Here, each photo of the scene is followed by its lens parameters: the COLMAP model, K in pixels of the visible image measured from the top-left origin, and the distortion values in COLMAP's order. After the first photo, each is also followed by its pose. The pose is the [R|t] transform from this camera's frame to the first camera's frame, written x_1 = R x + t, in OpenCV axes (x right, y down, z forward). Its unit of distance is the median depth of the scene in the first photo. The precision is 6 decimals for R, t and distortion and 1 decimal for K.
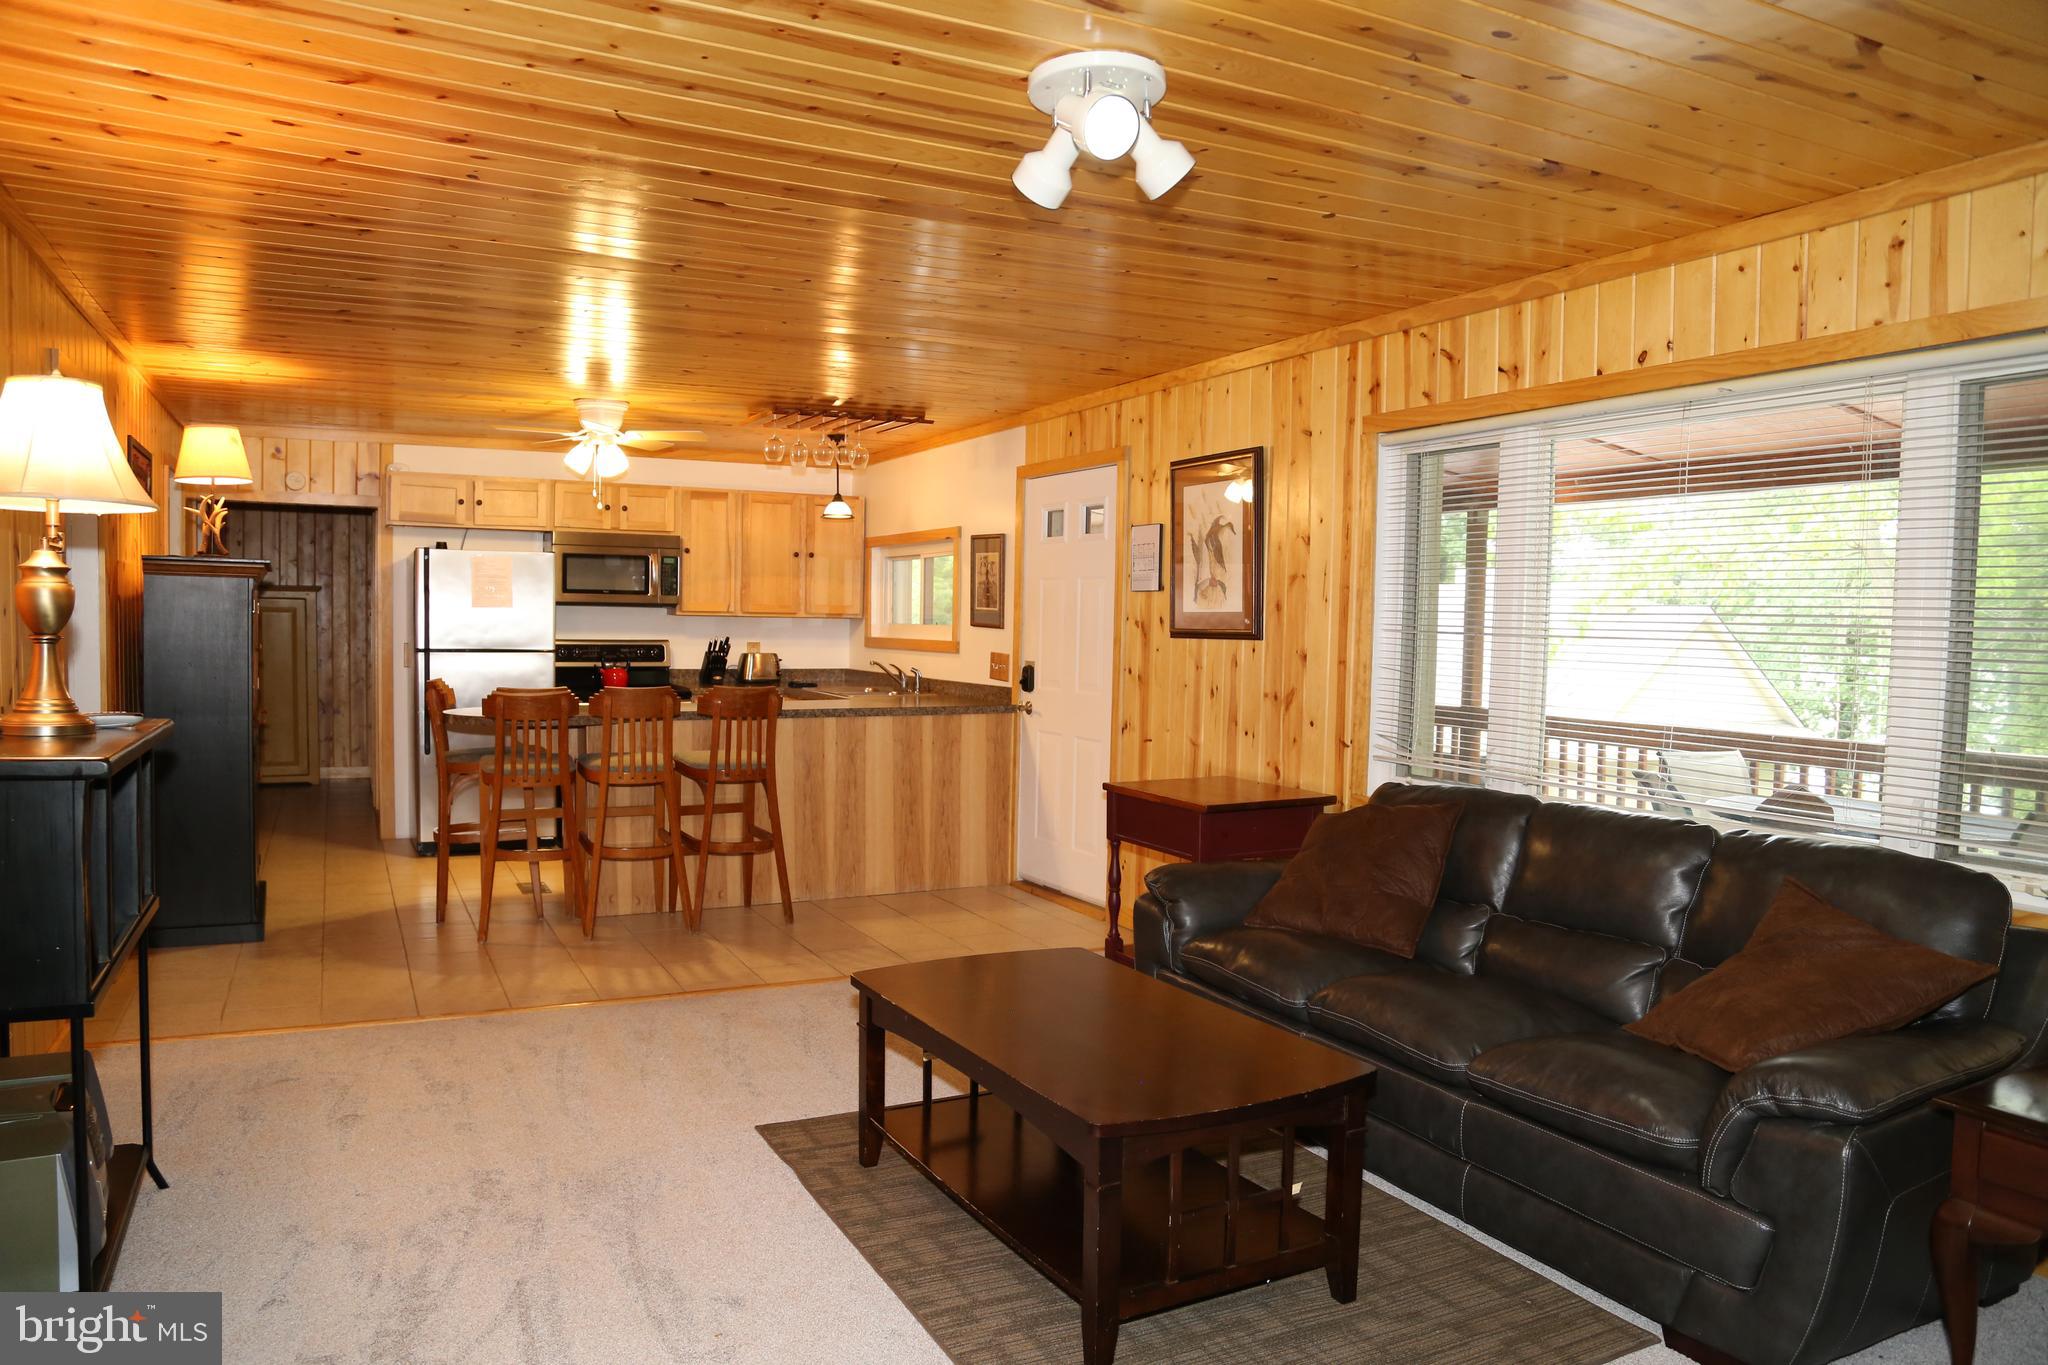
lens RADIAL K [[1387.9, 0, 1005.9], [0, 1387.9, 683.7], [0, 0, 1]] dist [-0.074241, 0.003604]
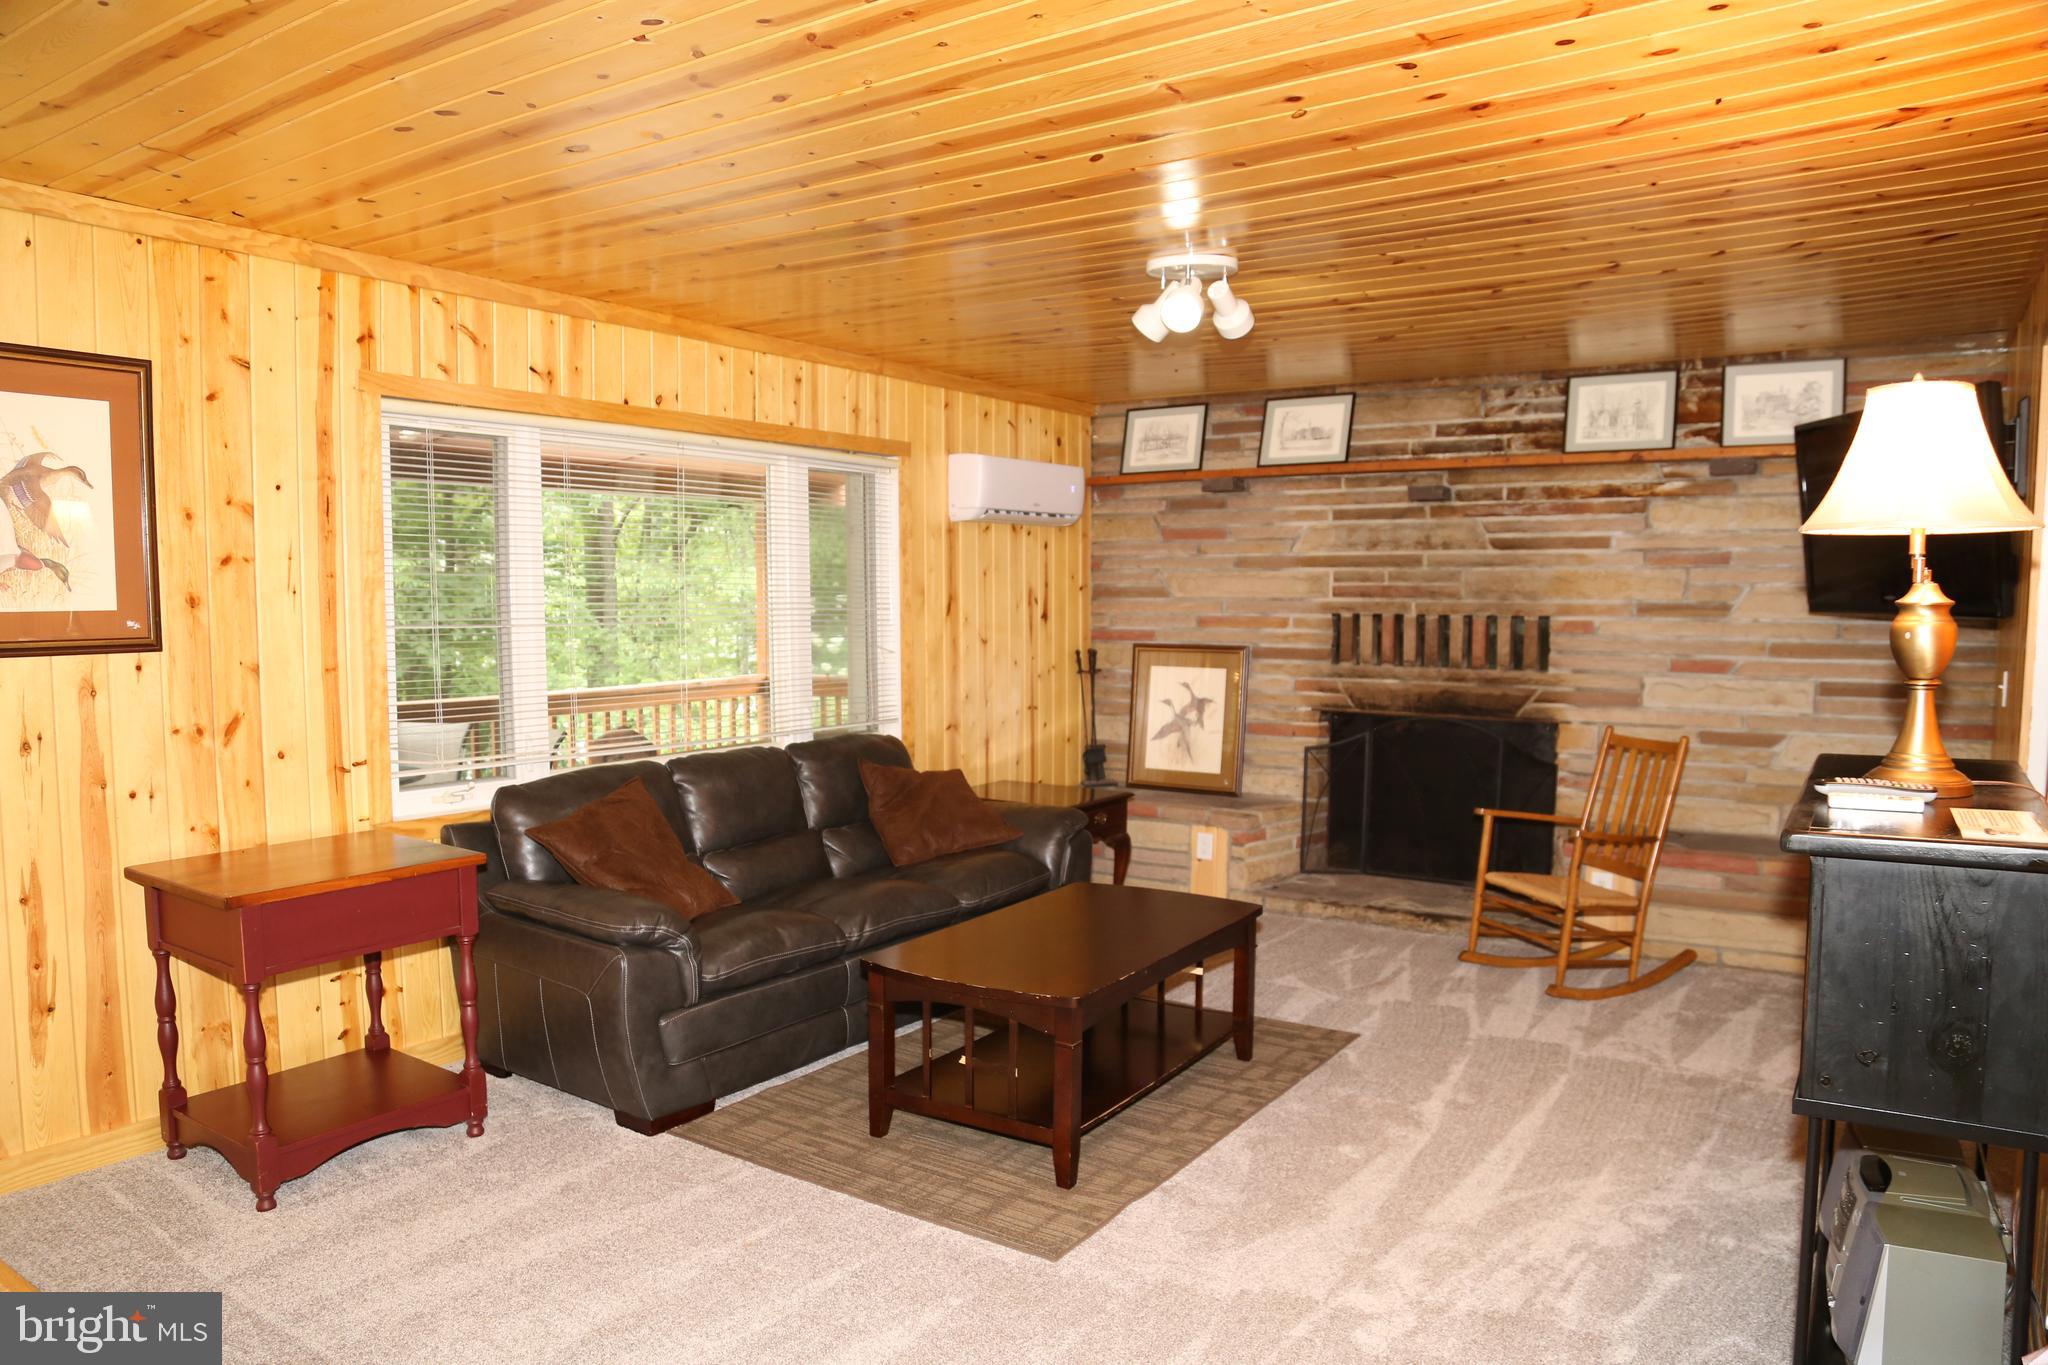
lens RADIAL K [[1387.9, 0, 1009.6], [0, 1387.9, 685.9], [0, 0, 1]] dist [-0.074241, 0.003604]
pose [[-0.487757, -0.076606, 0.869612, -0.642558], [0.031089, 0.993986, 0.105000, -0.077491], [-0.872426, 0.078250, -0.482442, 1.050249]]
